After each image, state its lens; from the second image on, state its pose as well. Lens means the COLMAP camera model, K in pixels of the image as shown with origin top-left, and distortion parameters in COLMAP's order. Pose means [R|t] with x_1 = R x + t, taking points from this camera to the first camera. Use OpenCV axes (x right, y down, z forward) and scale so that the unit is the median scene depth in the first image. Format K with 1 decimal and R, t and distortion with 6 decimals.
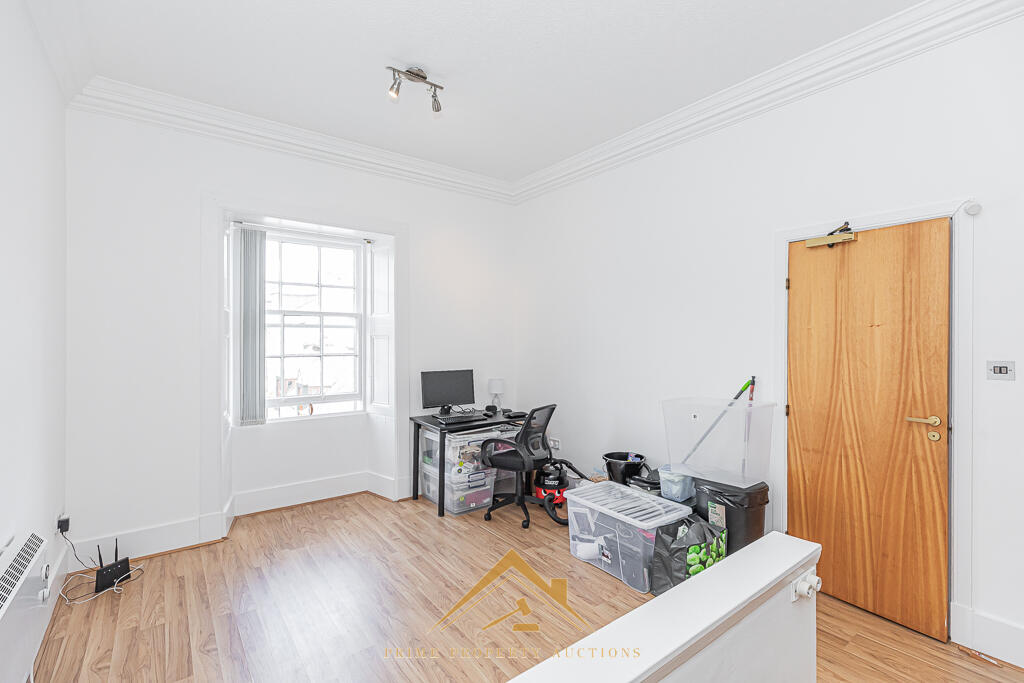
lens RADIAL K [[466.0, 0, 514.1], [0, 466.0, 339.1], [0, 0, 1]] dist [0.013416, -0.001266]
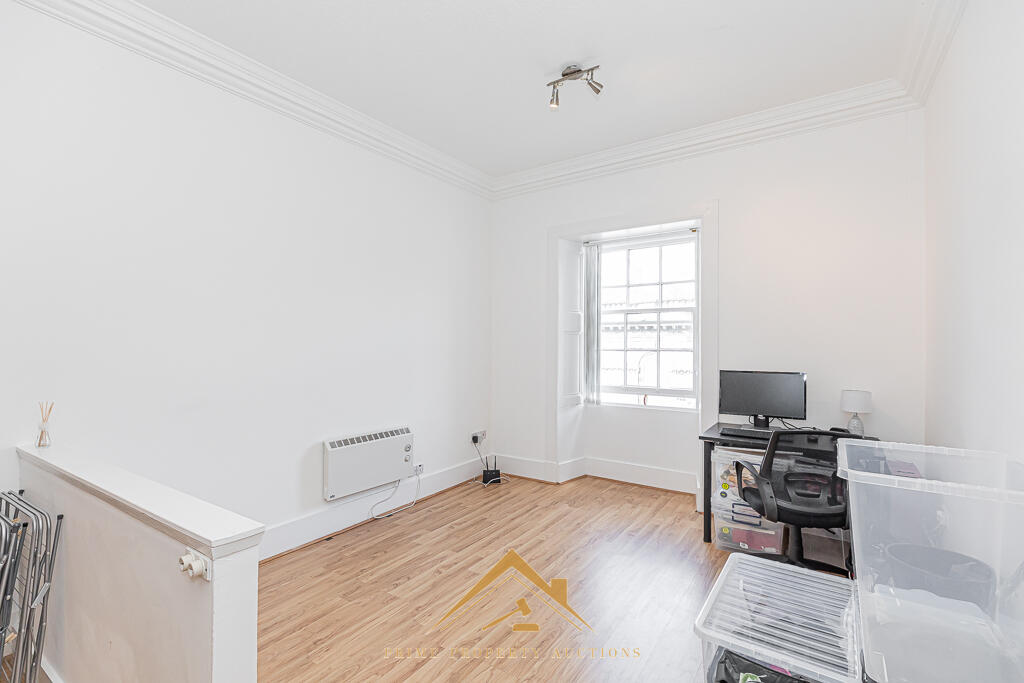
lens RADIAL K [[466.0, 0, 514.9], [0, 466.0, 343.4], [0, 0, 1]] dist [0.013416, -0.001266]
pose [[0.316893, 0.000649, -0.948461, 0.529178], [0.000720, 0.999999, 0.000925, 0.020909], [0.948461, -0.000976, 0.316893, 0.403322]]
